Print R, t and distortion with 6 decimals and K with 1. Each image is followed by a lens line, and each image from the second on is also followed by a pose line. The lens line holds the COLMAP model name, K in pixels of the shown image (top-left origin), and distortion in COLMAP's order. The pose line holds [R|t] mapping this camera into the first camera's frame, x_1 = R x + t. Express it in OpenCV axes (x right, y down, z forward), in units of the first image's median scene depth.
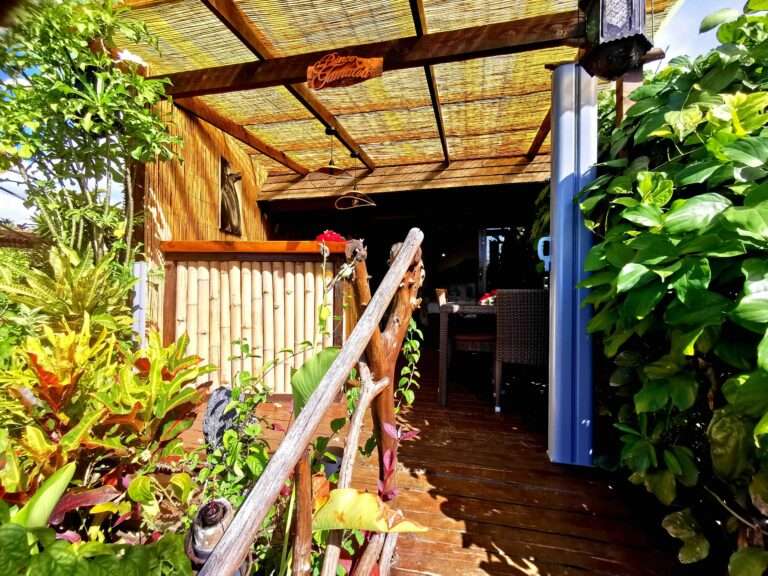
lens RADIAL K [[355.5, 0, 386.7], [0, 355.5, 285.3], [0, 0, 1]] dist [-0.003544, 0.000101]
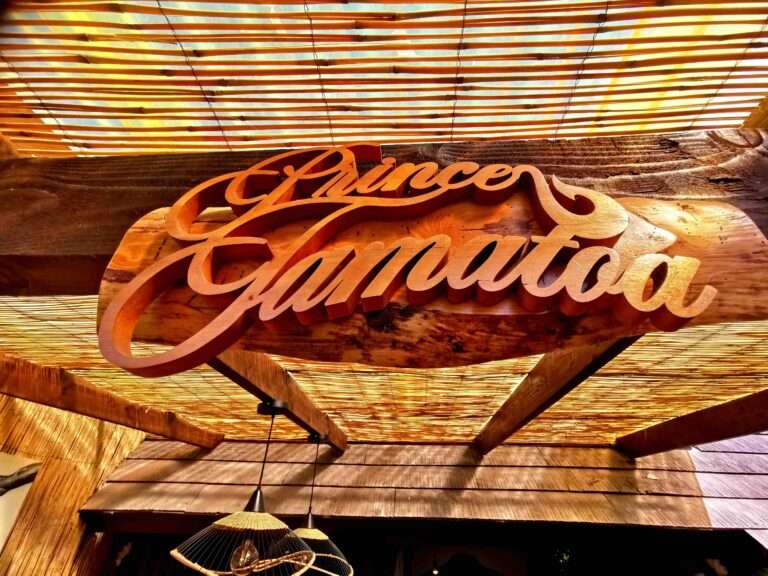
lens RADIAL K [[355.5, 0, 386.7], [0, 355.5, 285.3], [0, 0, 1]] dist [-0.003544, 0.000101]
pose [[0.986765, 0.112134, 0.117138, -0.071074], [-0.028637, 0.831517, -0.554761, -0.255150], [-0.159610, 0.544064, 0.823723, 0.441652]]
